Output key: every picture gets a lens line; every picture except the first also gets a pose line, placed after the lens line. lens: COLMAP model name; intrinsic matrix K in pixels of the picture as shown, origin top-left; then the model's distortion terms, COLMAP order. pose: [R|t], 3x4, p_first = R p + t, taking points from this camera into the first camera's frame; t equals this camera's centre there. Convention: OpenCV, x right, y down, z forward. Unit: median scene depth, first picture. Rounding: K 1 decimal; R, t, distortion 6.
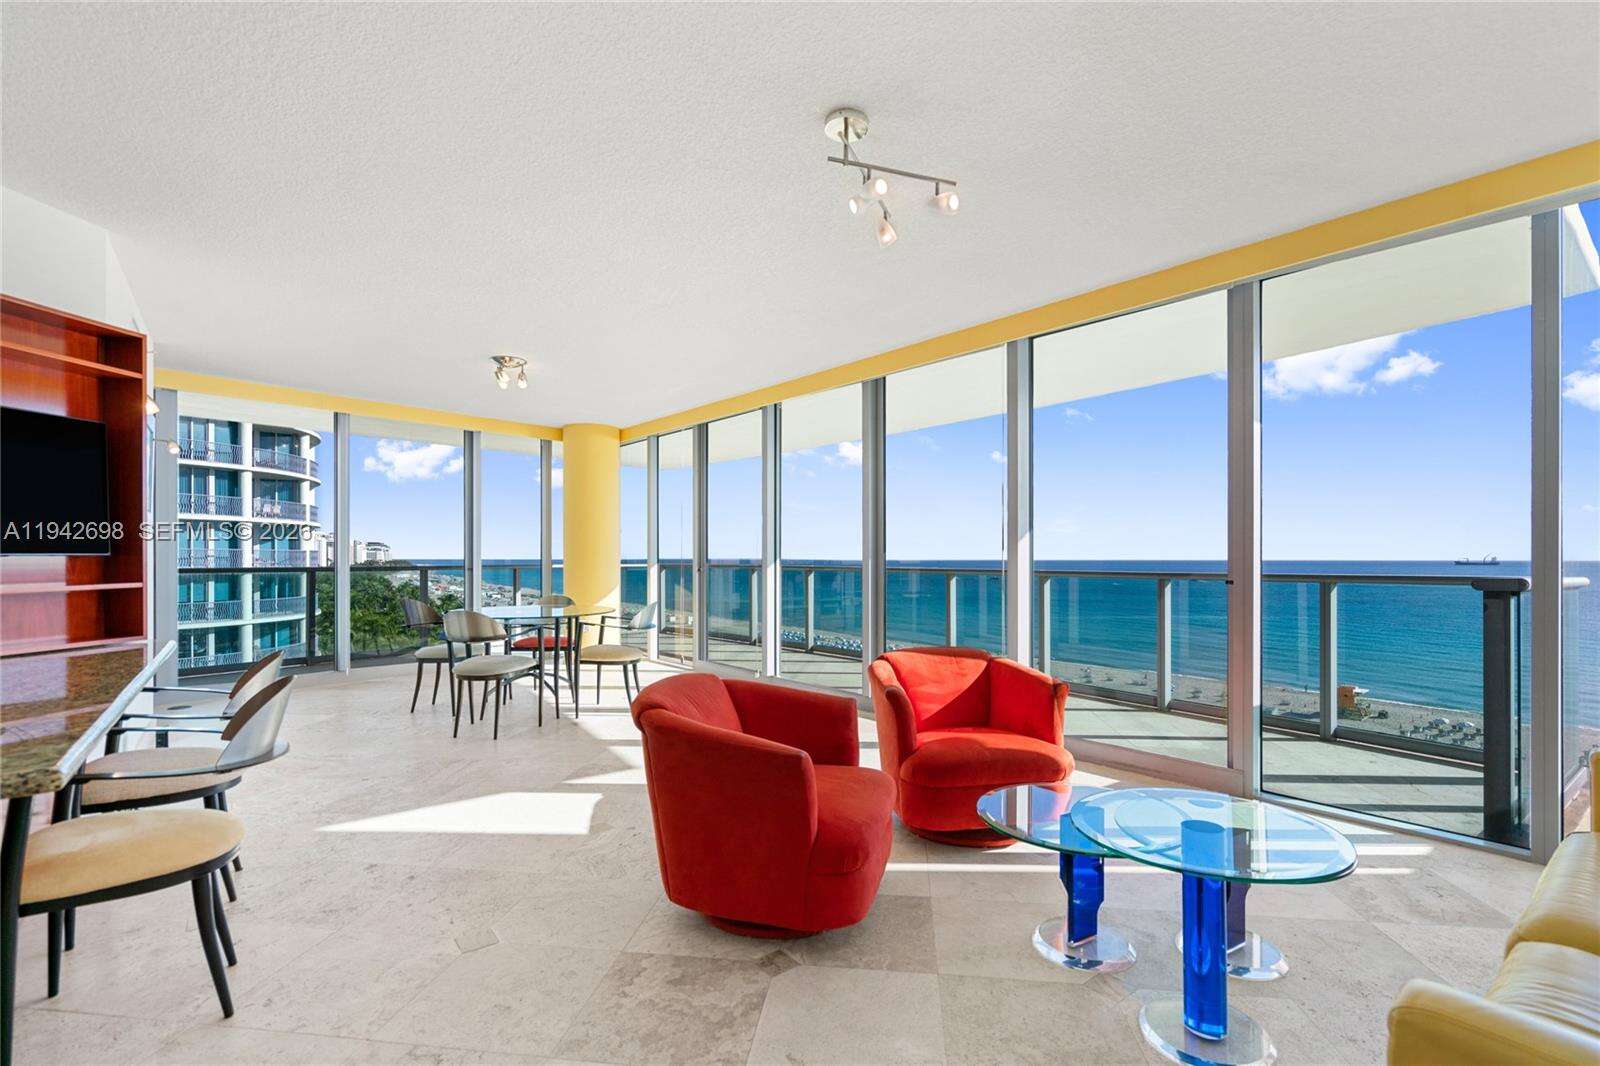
lens RADIAL K [[729.1, 0, 799.0], [0, 729.1, 555.2], [0, 0, 1]] dist [-0.000295, 0.001486]
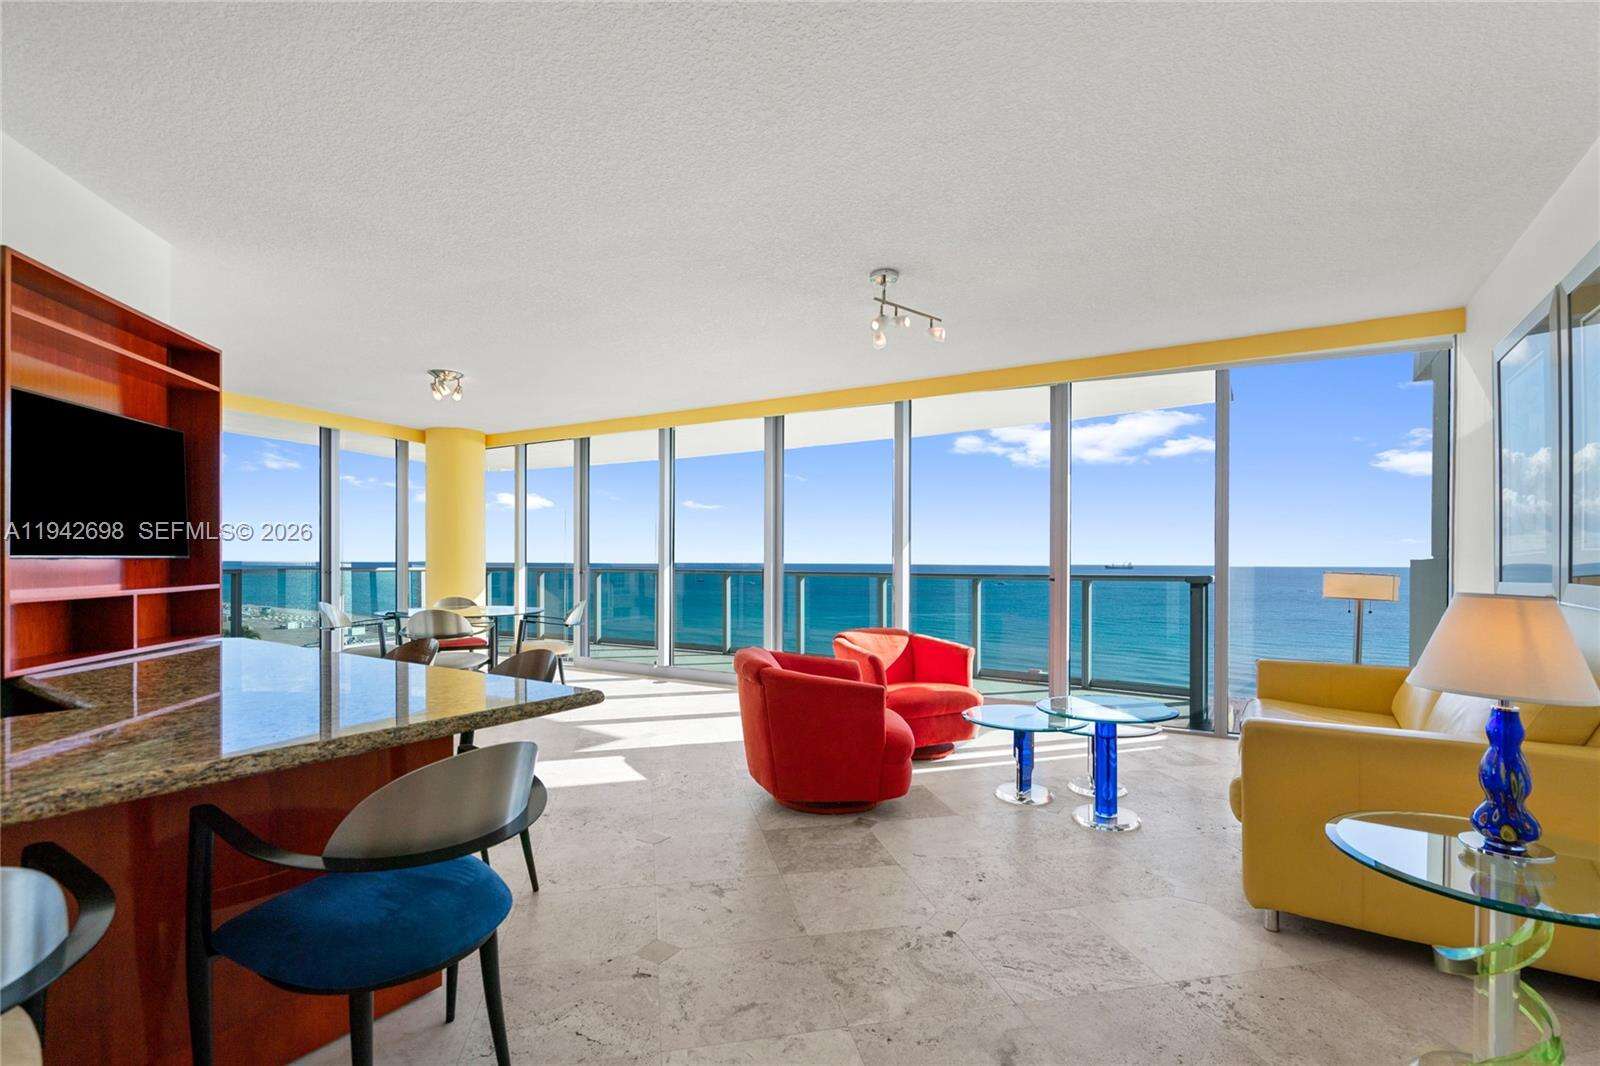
lens RADIAL K [[725.8, 0, 802.0], [0, 725.8, 561.9], [0, 0, 1]] dist [0.000118, 0.000130]
pose [[0.943680, 0.003965, 0.330835, -0.308470], [-0.005421, 0.999979, 0.003477, -0.001717], [-0.330814, -0.005075, 0.943682, -0.192108]]
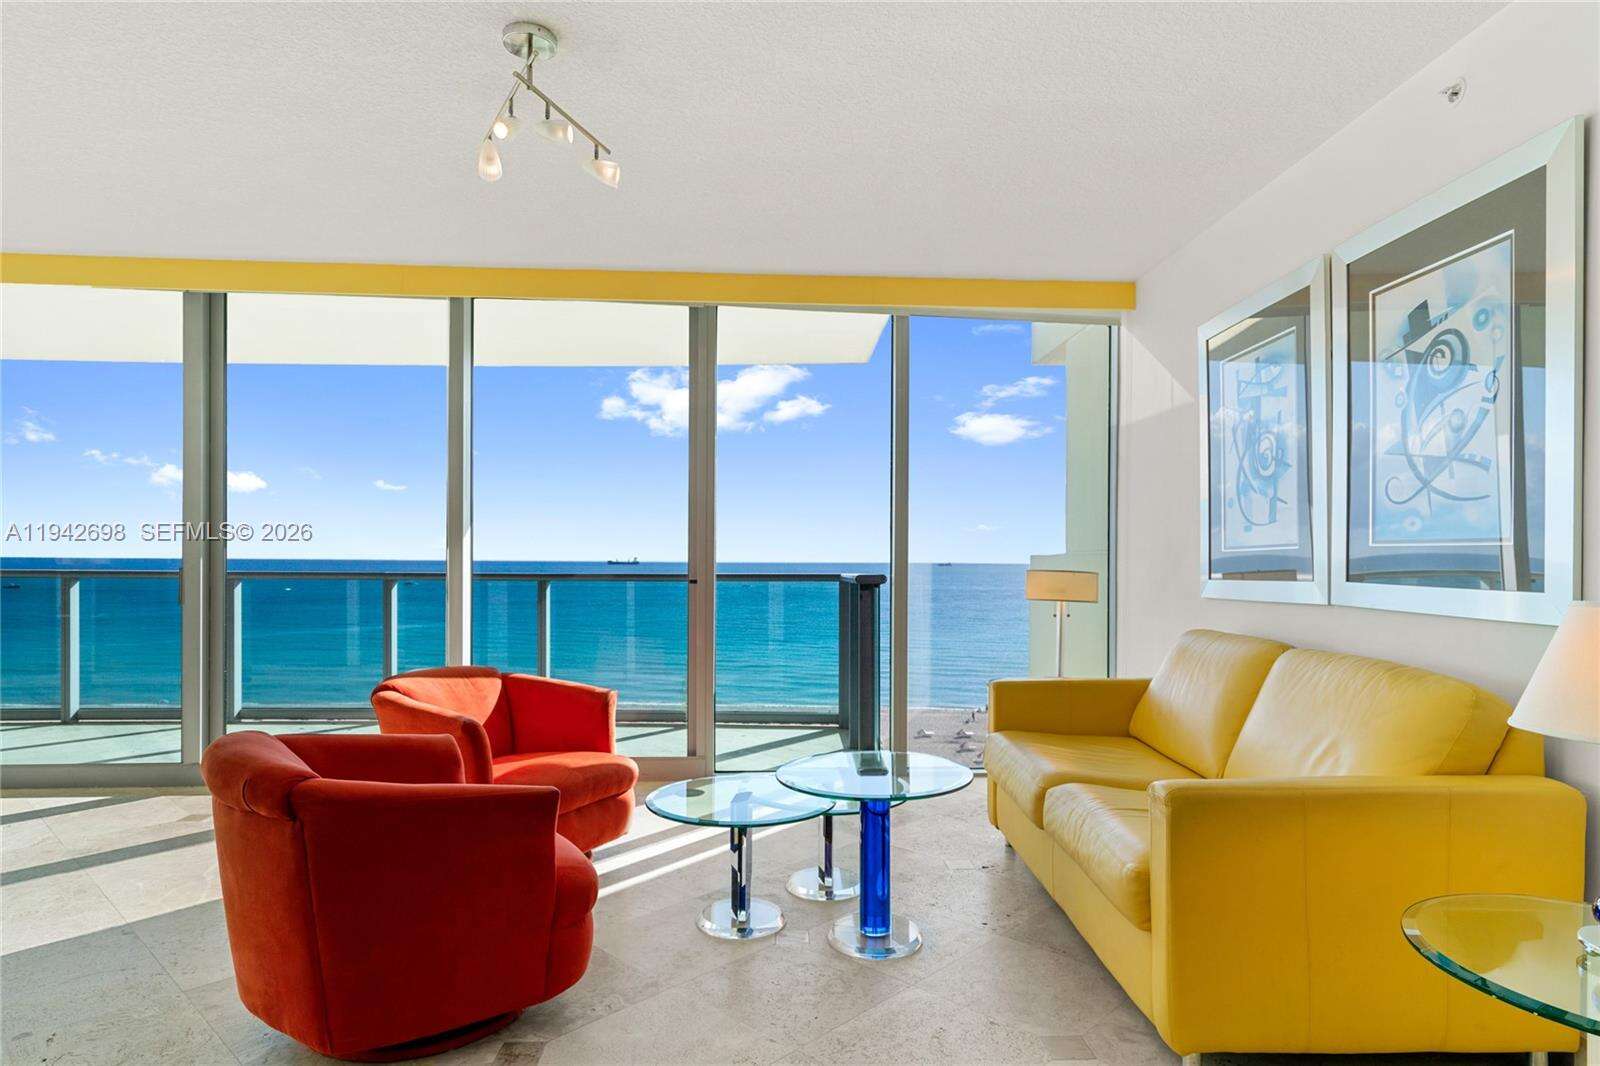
lens RADIAL K [[909.9, 0, 789.7], [0, 909.9, 556.1], [0, 0, 1]] dist [0.017937, 0.000038]
pose [[0.597724, 0.005732, 0.801682, -0.310653], [-0.008159, 0.999966, -0.001066, -0.000120], [-0.801661, -0.005904, 0.597750, 0.067179]]
